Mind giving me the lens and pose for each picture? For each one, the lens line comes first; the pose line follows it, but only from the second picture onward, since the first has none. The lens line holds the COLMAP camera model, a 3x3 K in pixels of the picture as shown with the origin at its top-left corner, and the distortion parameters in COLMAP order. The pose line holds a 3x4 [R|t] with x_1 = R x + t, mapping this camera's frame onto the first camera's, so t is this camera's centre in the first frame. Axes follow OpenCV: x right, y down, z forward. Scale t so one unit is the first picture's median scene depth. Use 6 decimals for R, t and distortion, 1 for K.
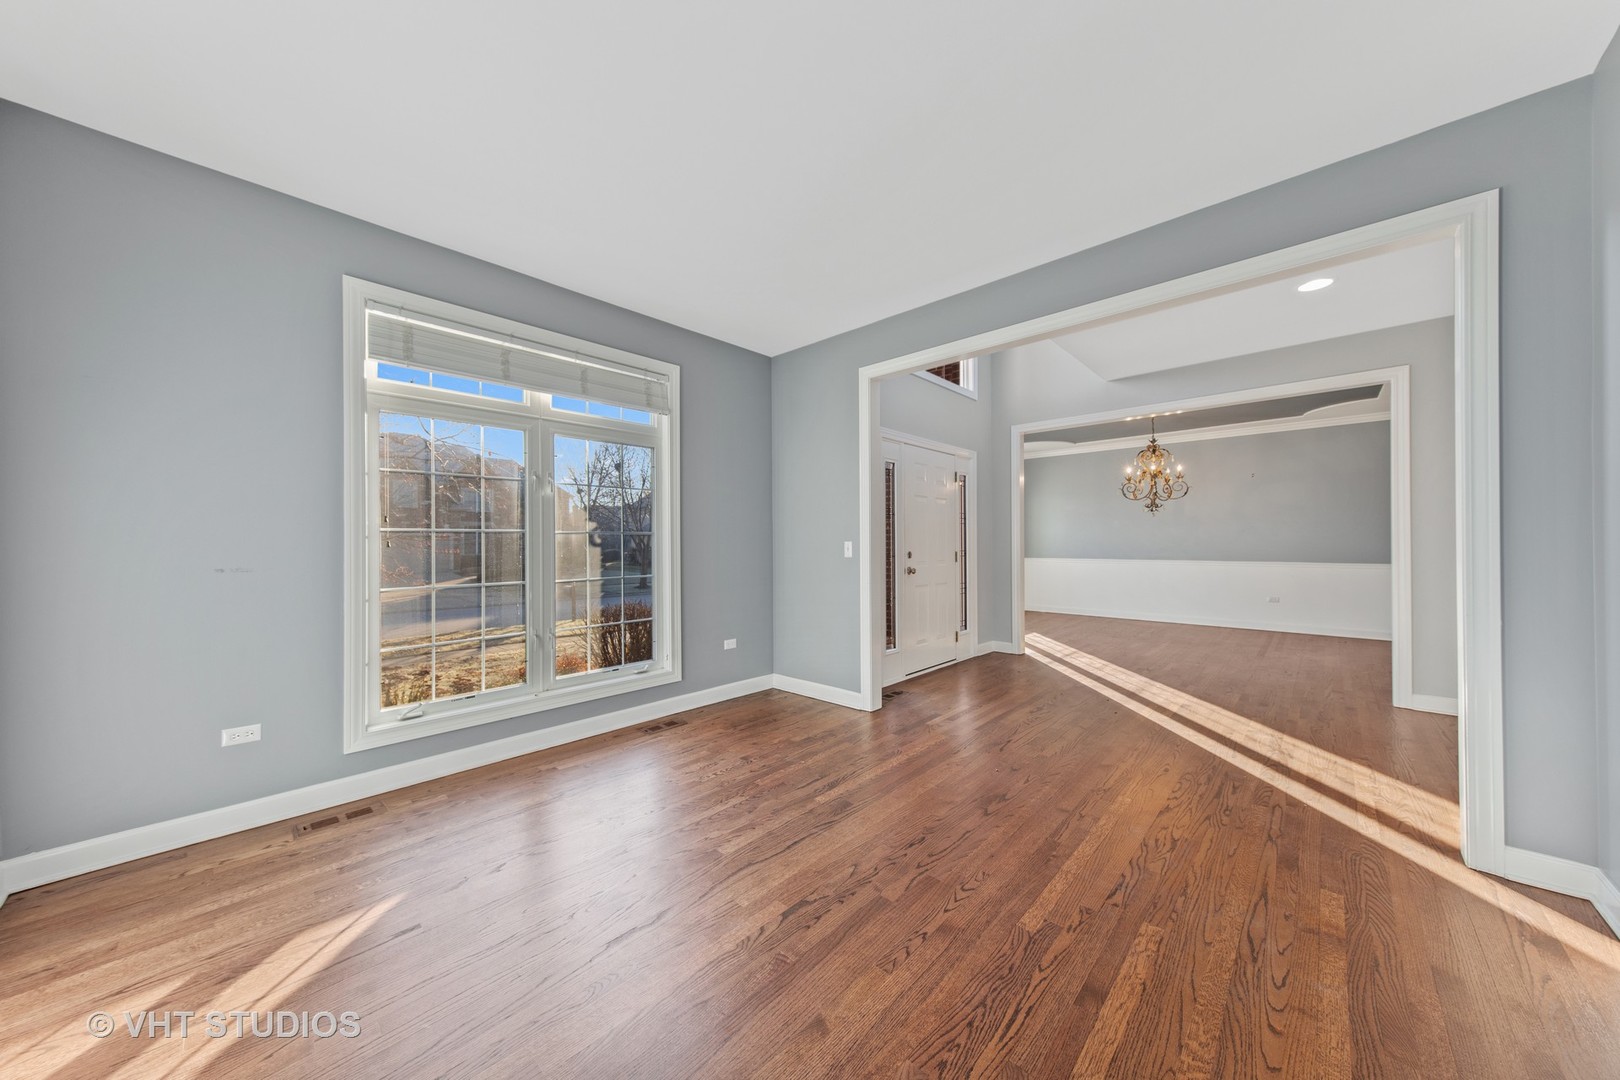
lens RADIAL K [[547.0, 0, 810.0], [0, 547.0, 540.0], [0, 0, 1]] dist [0.000650, 0.000023]
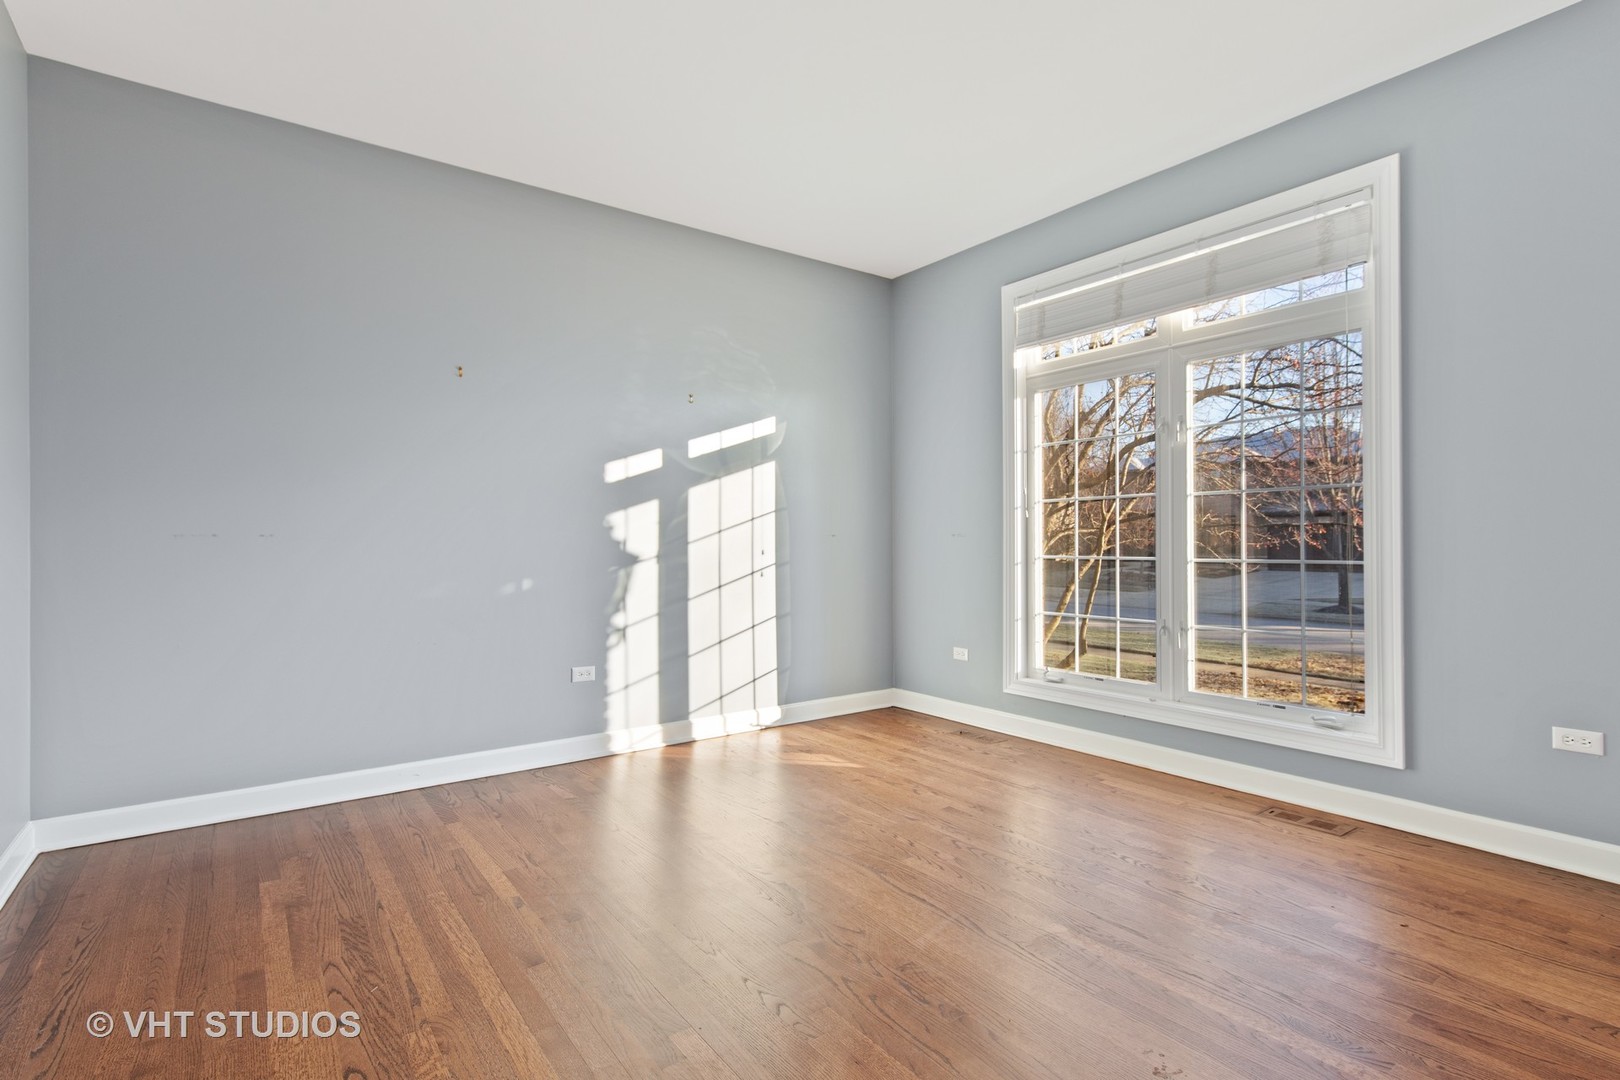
lens RADIAL K [[784.9, 0, 810.0], [0, 784.9, 540.0], [0, 0, 1]] dist [0.023412, 0.000035]
pose [[-0.177427, 0.007592, -0.984105, 0.742883], [0.014385, 0.999883, 0.005120, 0.038532], [0.984029, -0.013248, -0.177515, 0.736615]]
